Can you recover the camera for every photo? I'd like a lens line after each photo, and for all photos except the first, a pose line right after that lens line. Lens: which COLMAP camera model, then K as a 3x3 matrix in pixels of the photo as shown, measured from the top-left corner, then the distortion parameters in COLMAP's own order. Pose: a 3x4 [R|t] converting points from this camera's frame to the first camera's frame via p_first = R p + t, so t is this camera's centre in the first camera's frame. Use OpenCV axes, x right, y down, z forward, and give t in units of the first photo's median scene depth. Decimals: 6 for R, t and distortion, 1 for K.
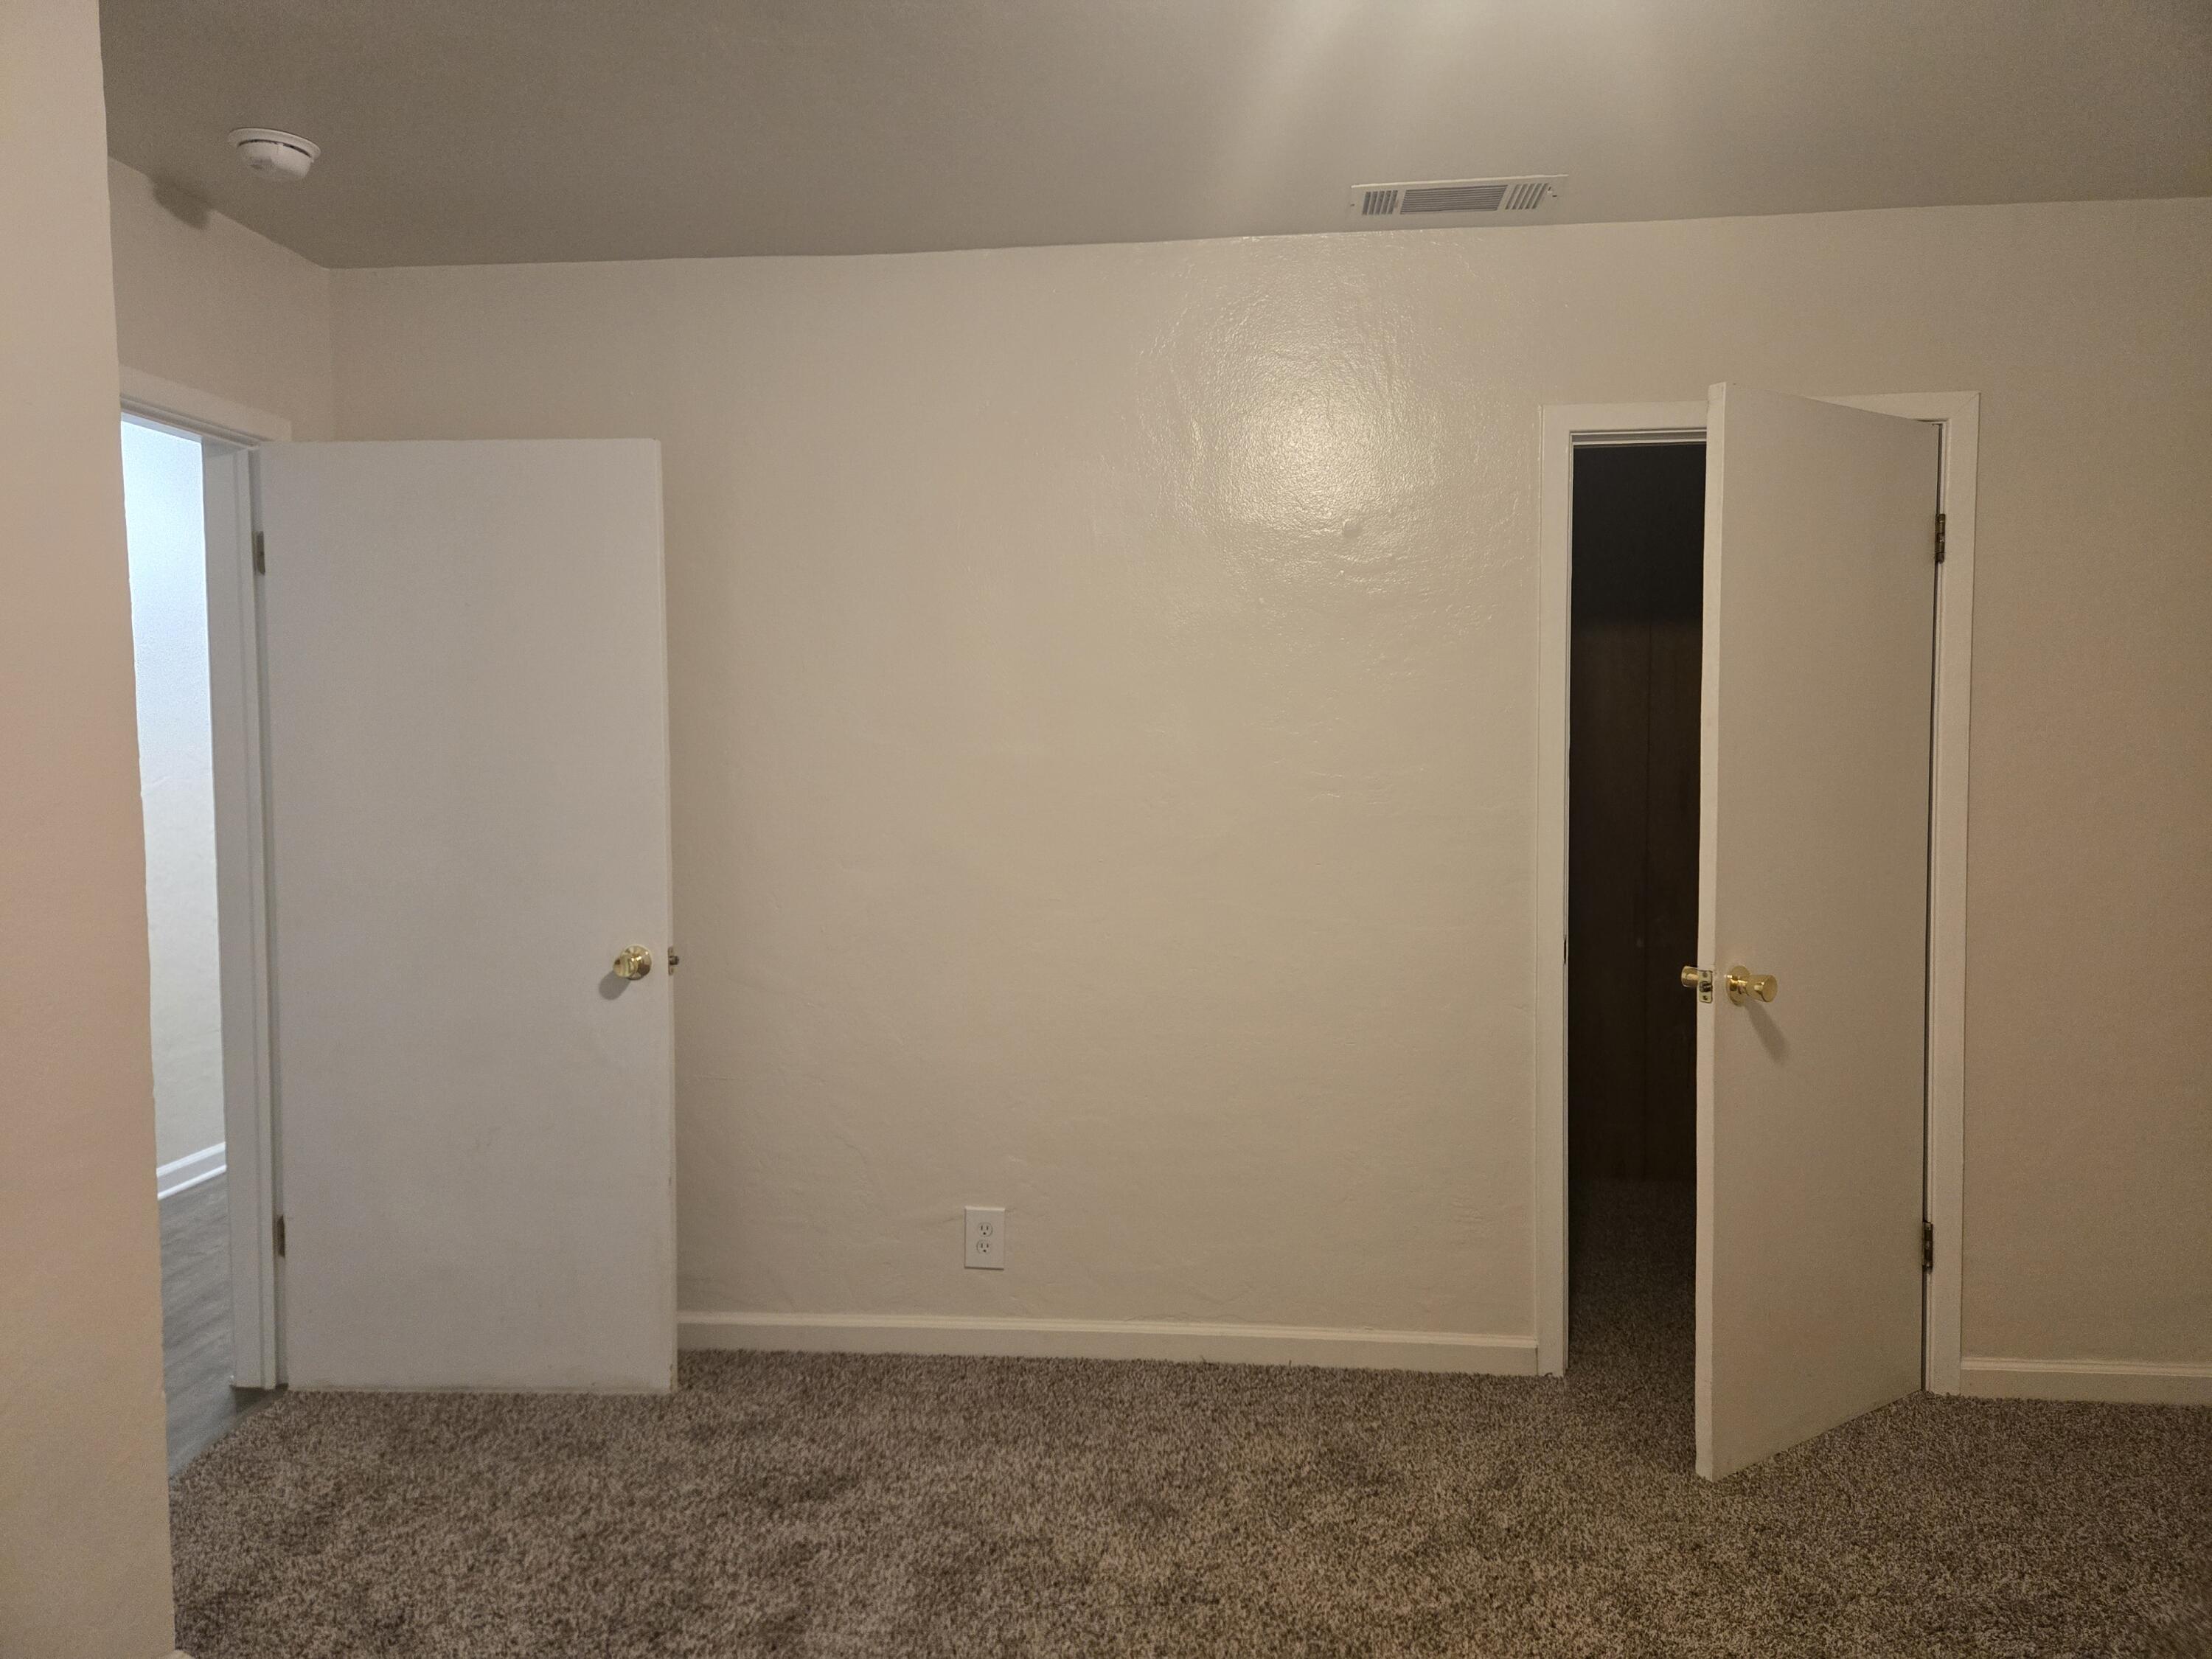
lens RADIAL K [[1481.8, 0, 1106.0], [0, 1481.8, 829.5], [0, 0, 1]] dist [0.096988, -0.075088]
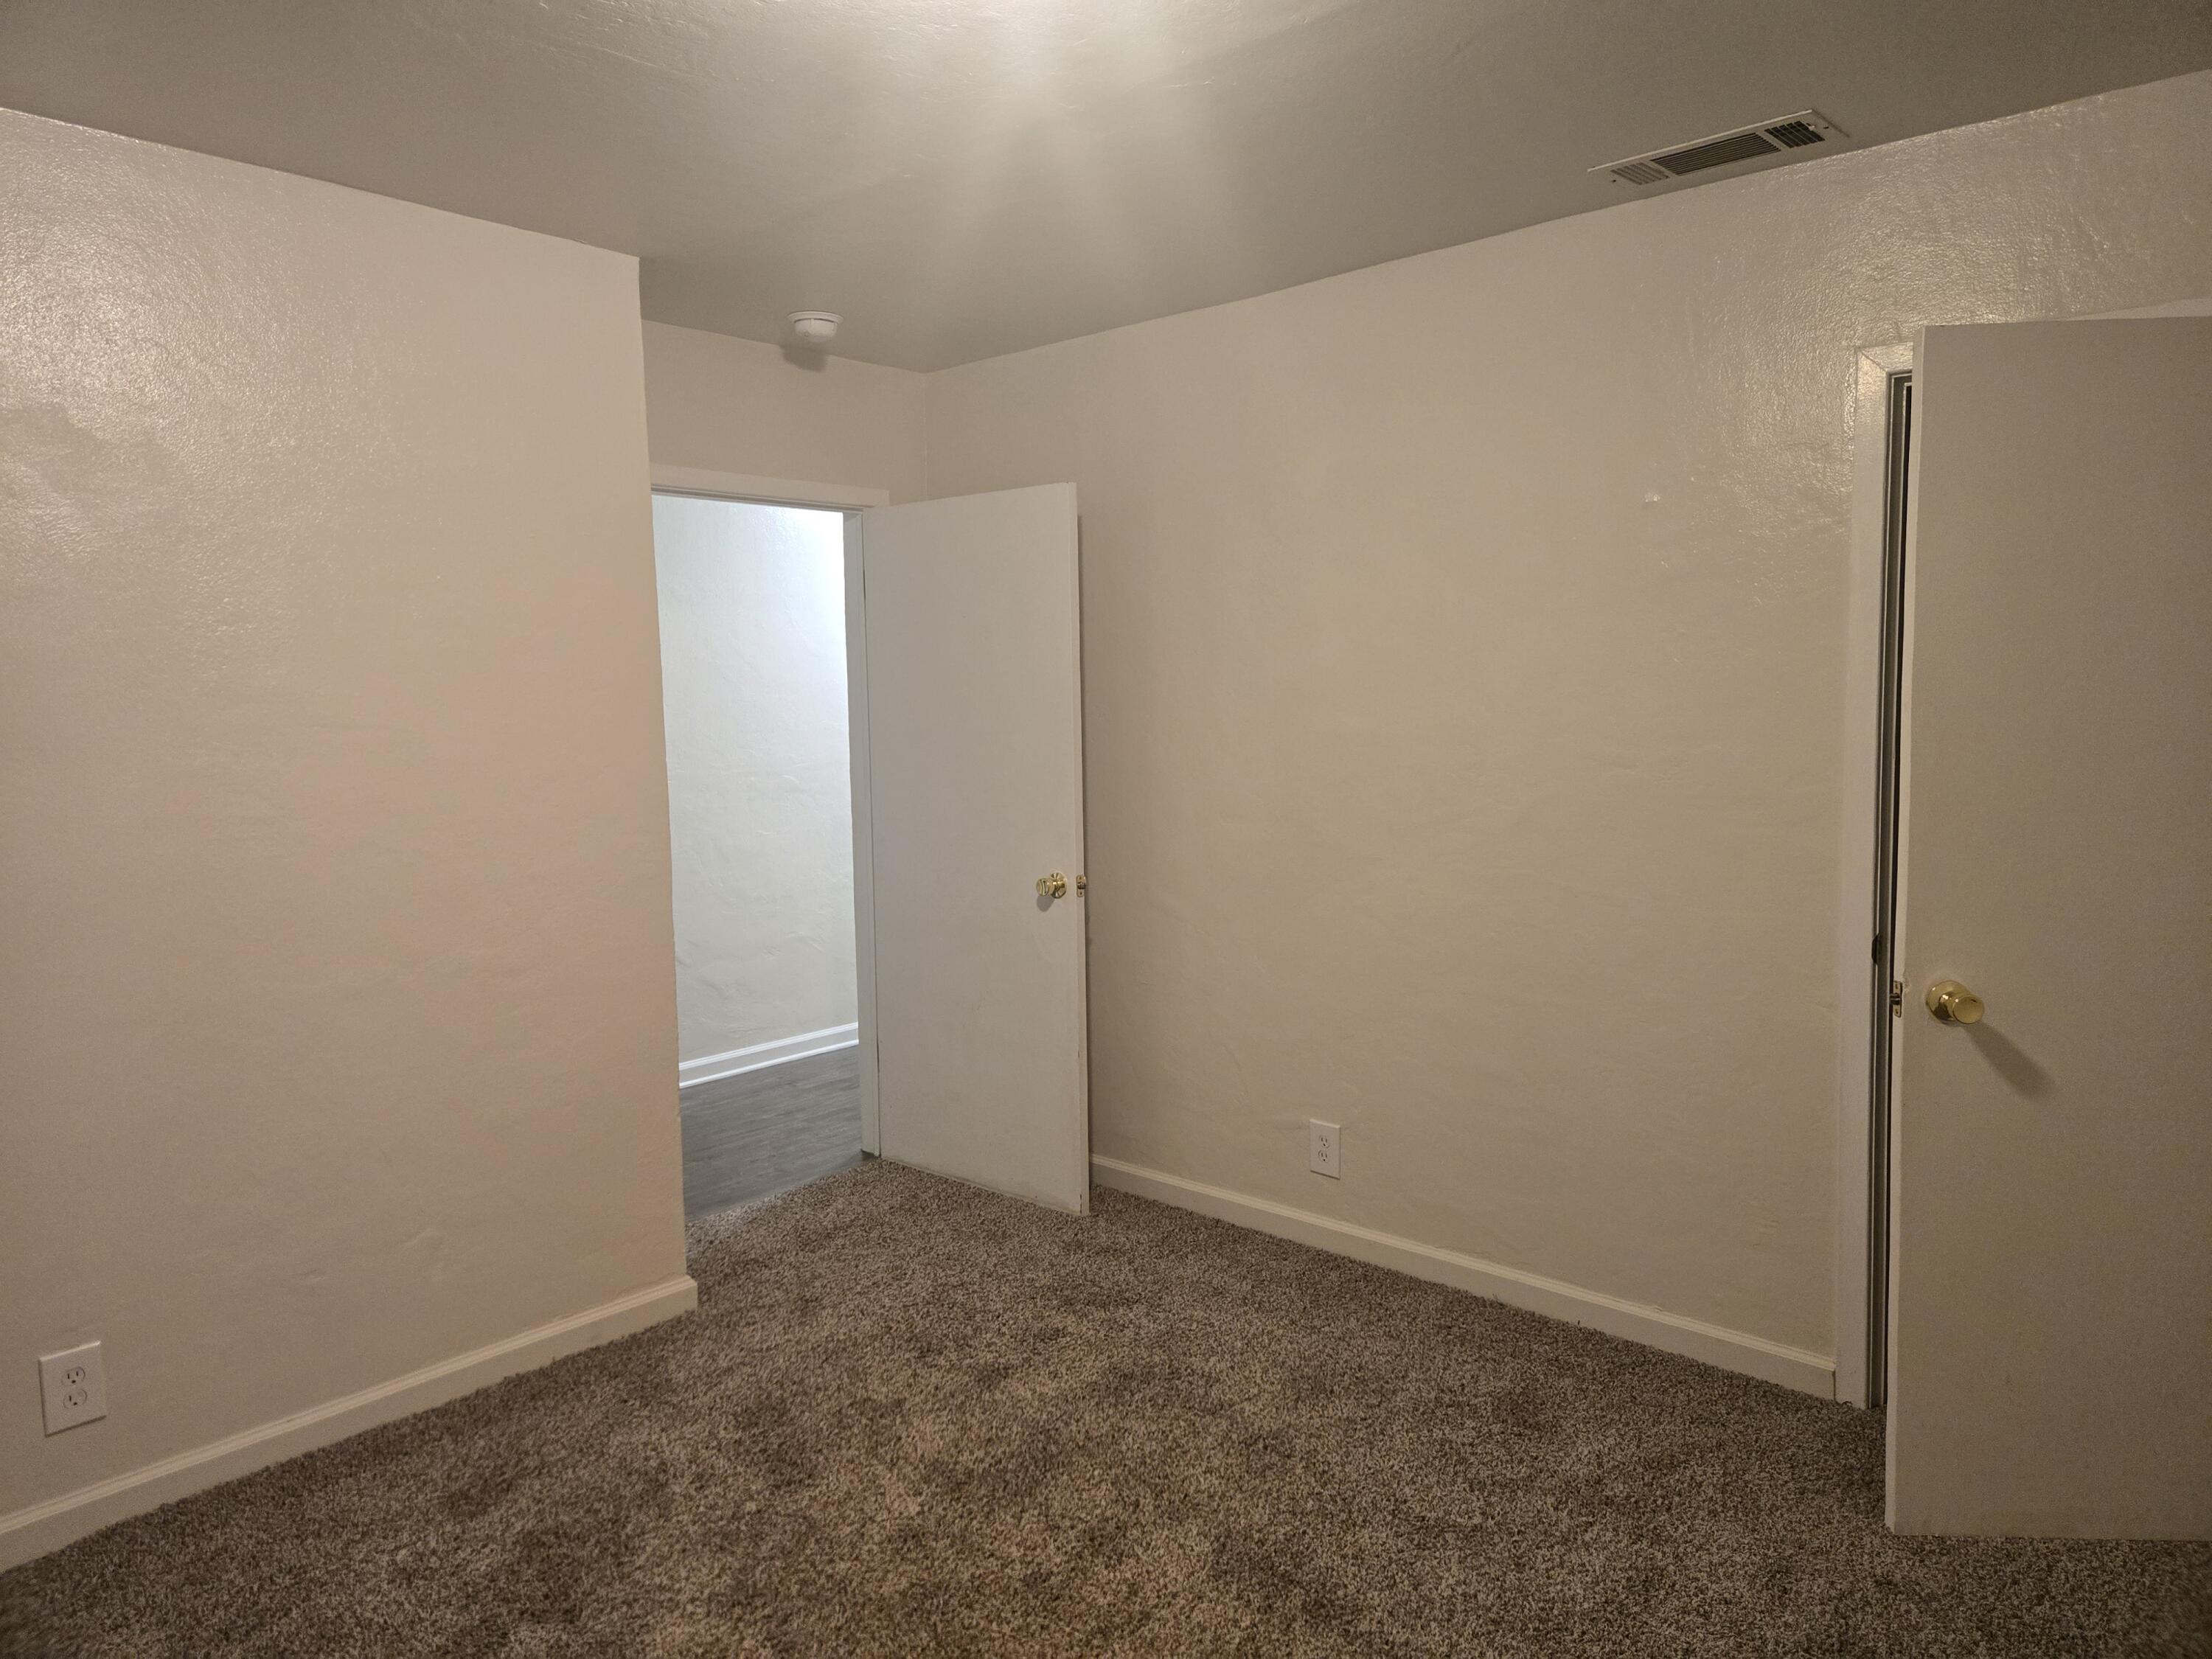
lens RADIAL K [[1481.8, 0, 1106.0], [0, 1481.8, 829.5], [0, 0, 1]] dist [0.096988, -0.075088]
pose [[0.800697, 0.051719, -0.596833, 0.492279], [-0.025038, 0.998285, 0.052916, -0.030002], [0.598546, -0.027426, 0.800619, -0.012383]]
